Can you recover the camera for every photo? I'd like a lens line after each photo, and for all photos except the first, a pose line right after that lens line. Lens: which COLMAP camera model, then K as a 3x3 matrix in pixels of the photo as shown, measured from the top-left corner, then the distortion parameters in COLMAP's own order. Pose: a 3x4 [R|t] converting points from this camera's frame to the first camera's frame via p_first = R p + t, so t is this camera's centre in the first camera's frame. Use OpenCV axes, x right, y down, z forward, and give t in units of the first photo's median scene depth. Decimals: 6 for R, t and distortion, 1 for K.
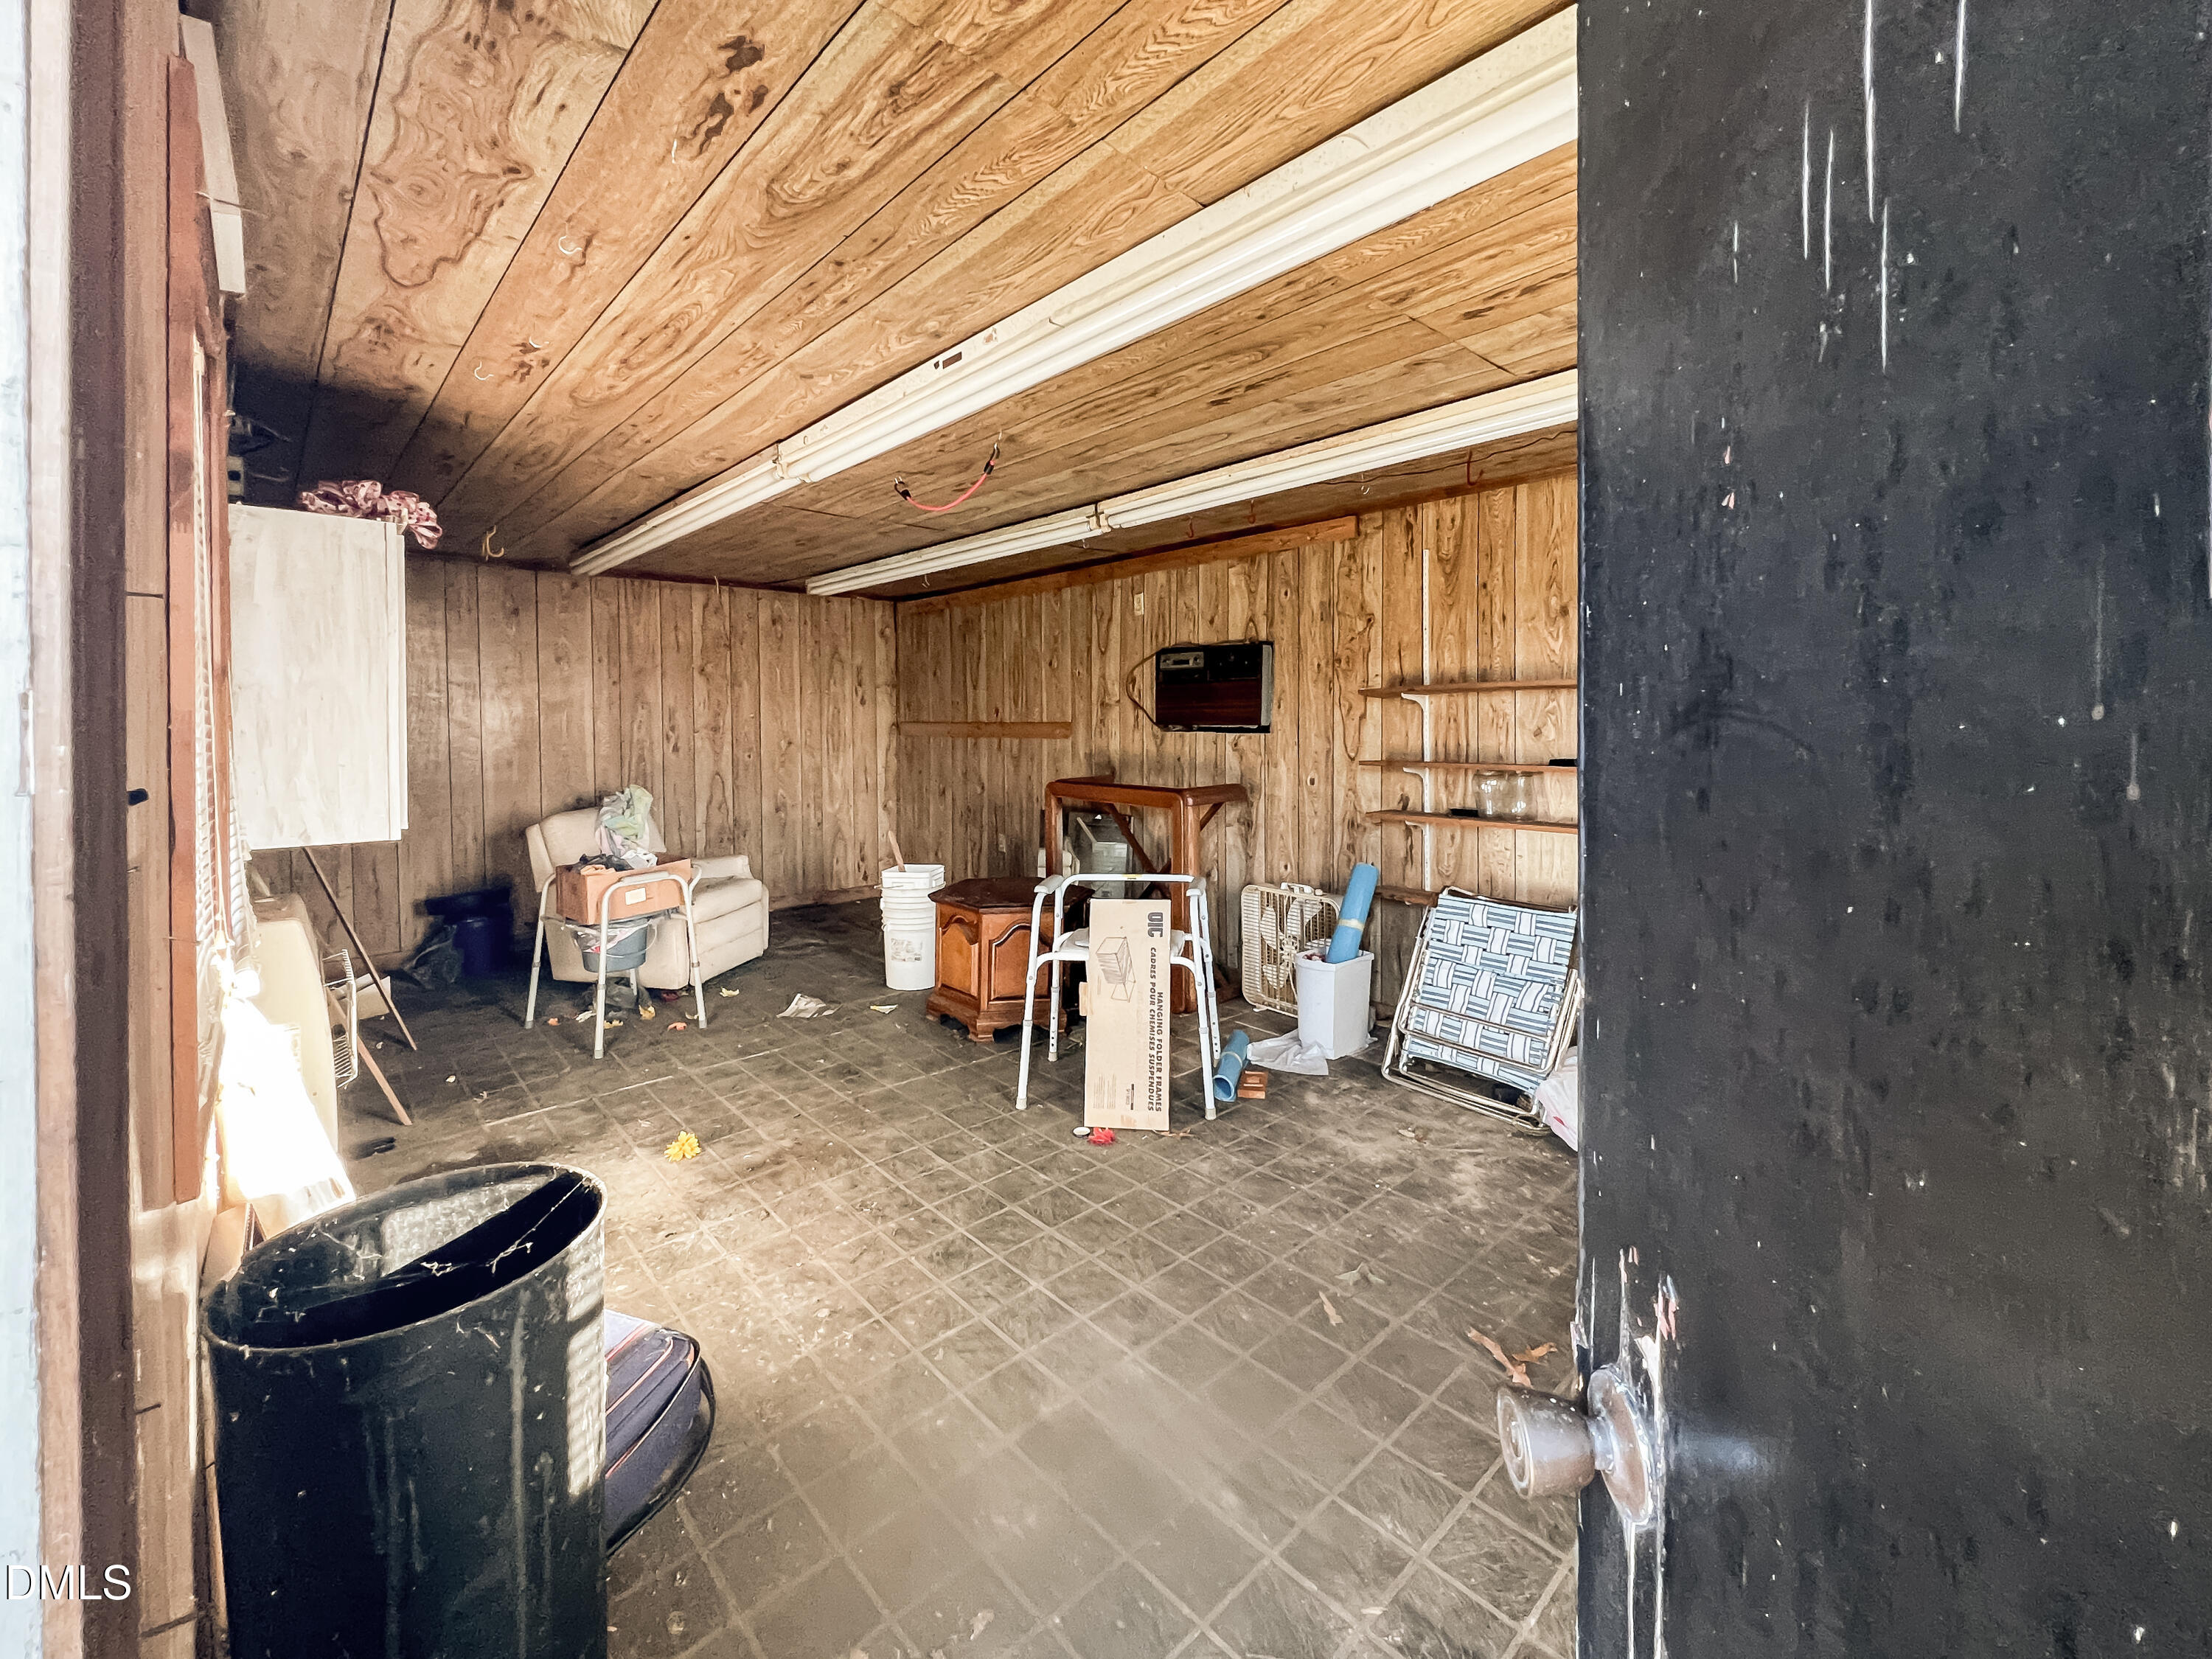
lens RADIAL K [[904.7, 0, 1111.9], [0, 904.7, 833.7], [0, 0, 1]] dist [-0.001559, -0.000149]
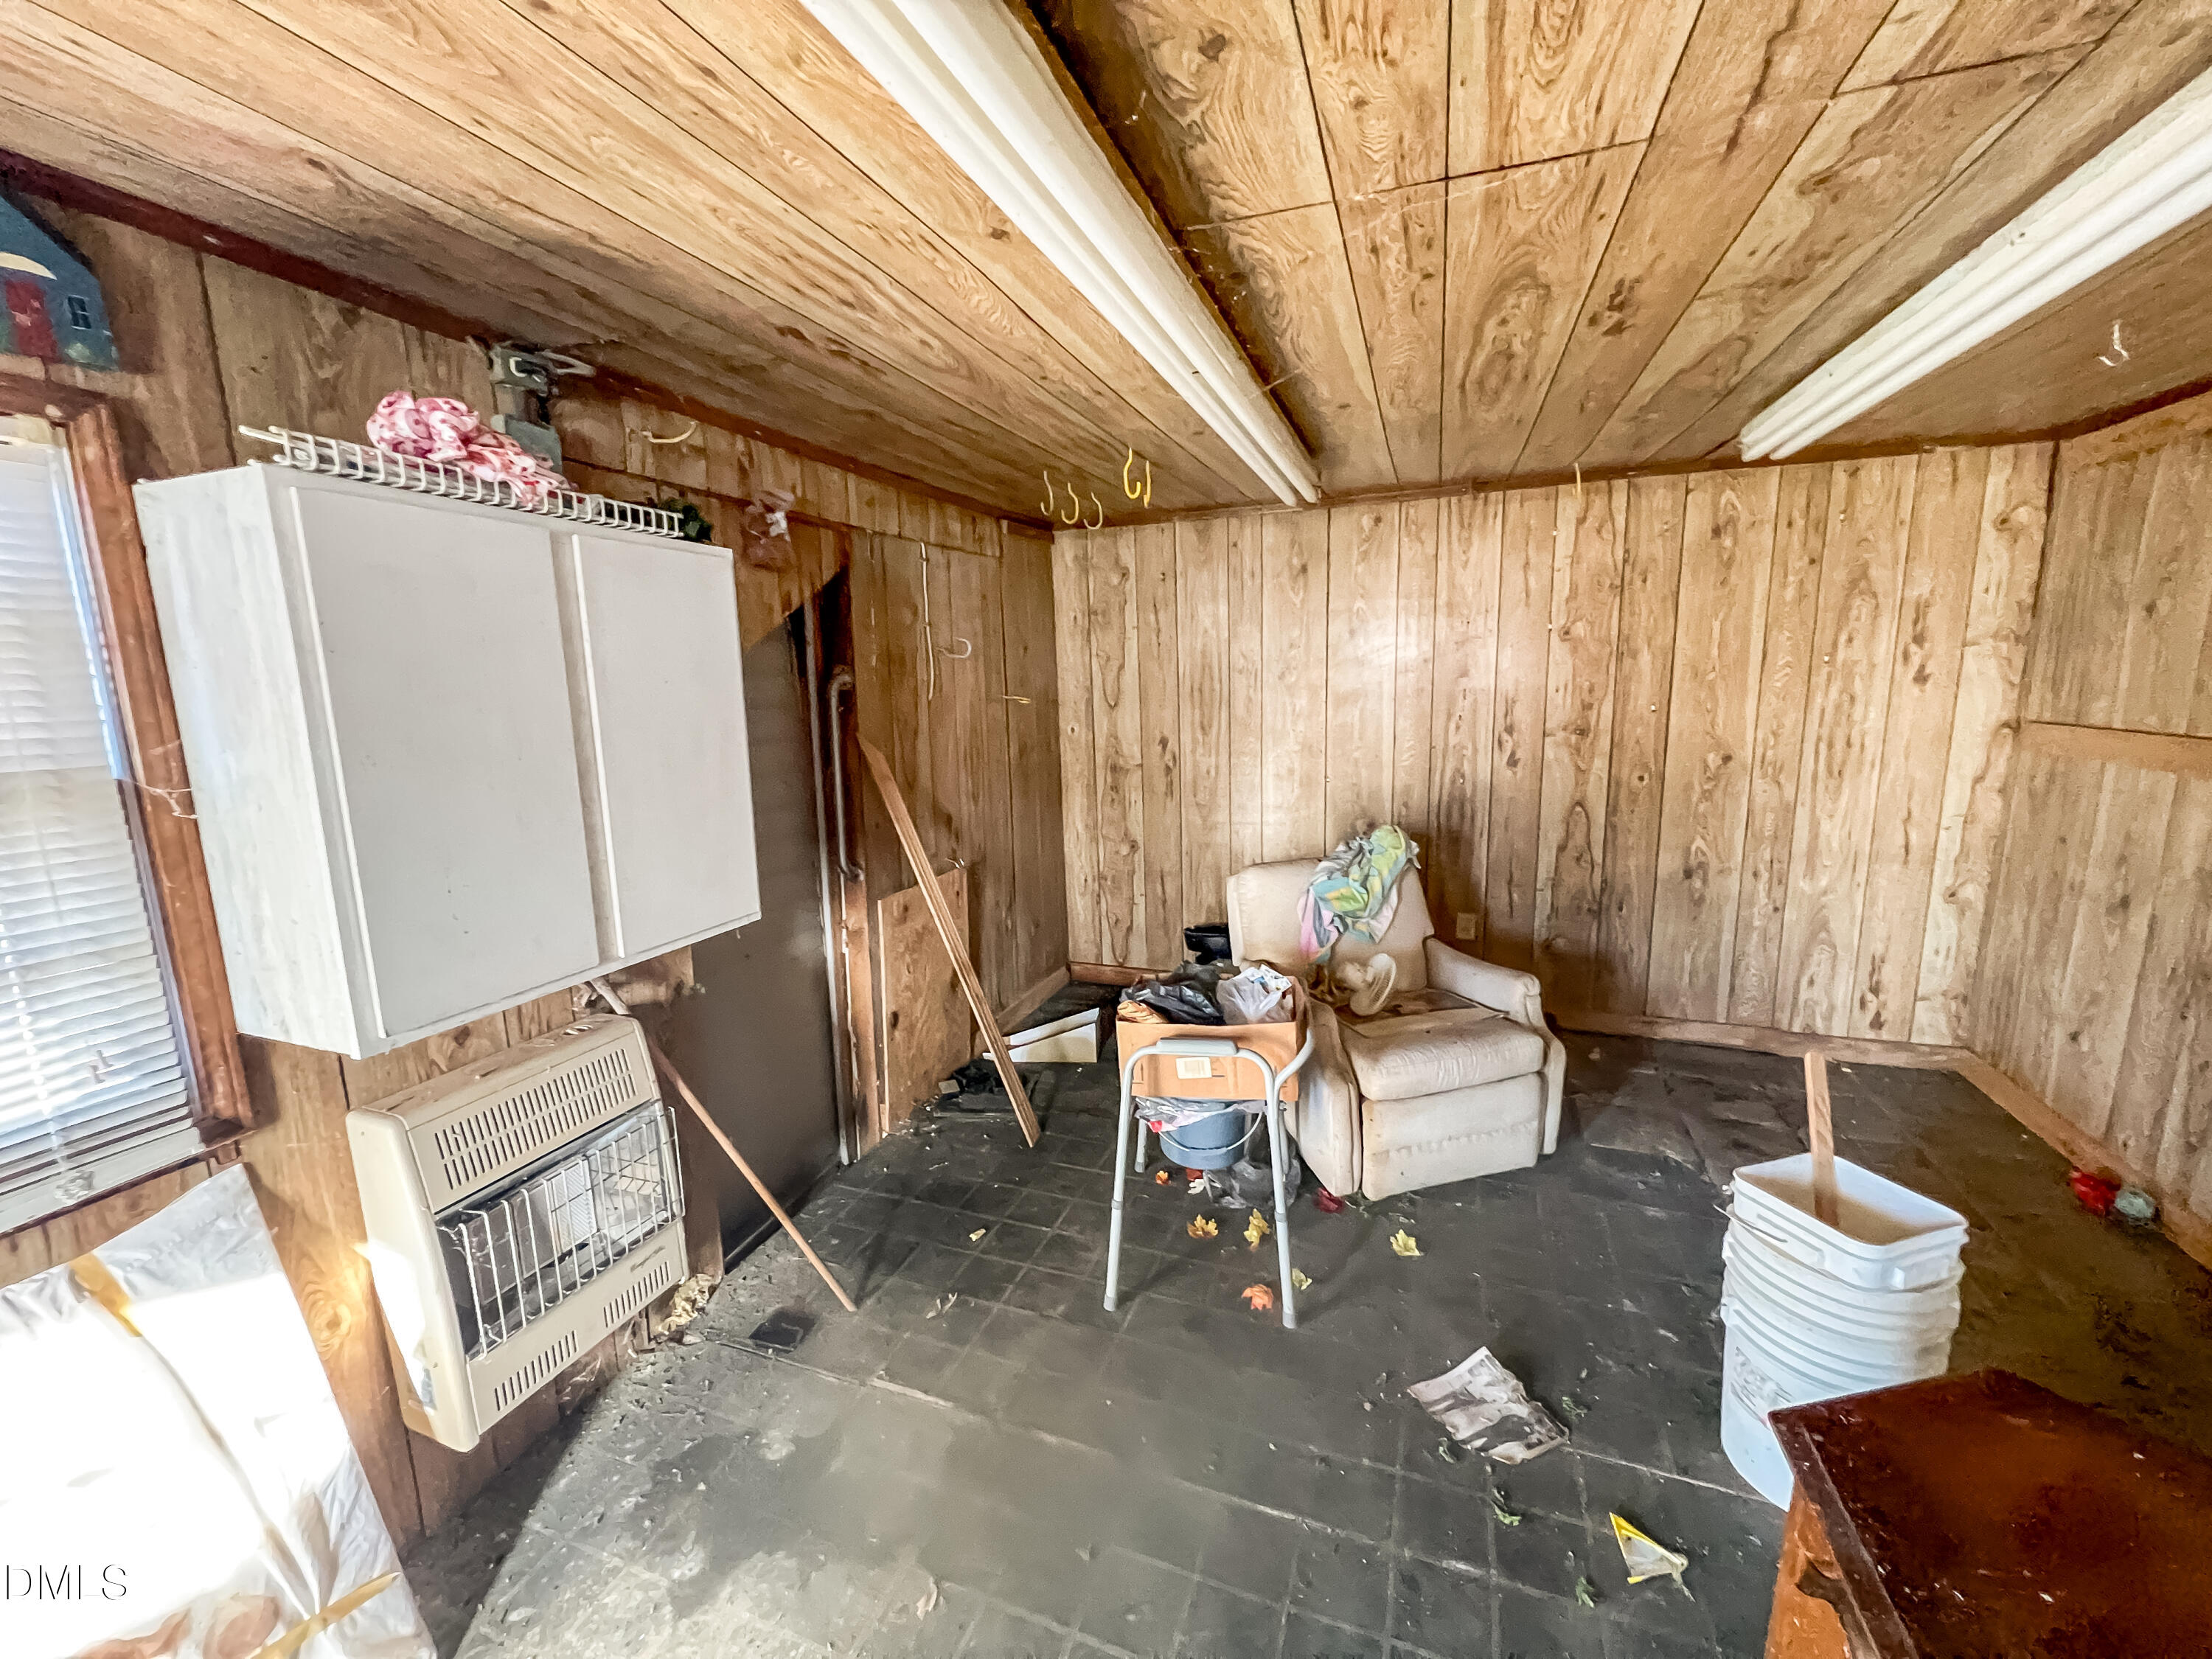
lens RADIAL K [[904.7, 0, 1111.9], [0, 904.7, 833.7], [0, 0, 1]] dist [-0.001559, -0.000149]
pose [[0.453327, 0.145103, -0.879454, -0.042565], [-0.087377, 0.989143, 0.118161, -0.087535], [0.887051, 0.023279, 0.461084, 0.429517]]
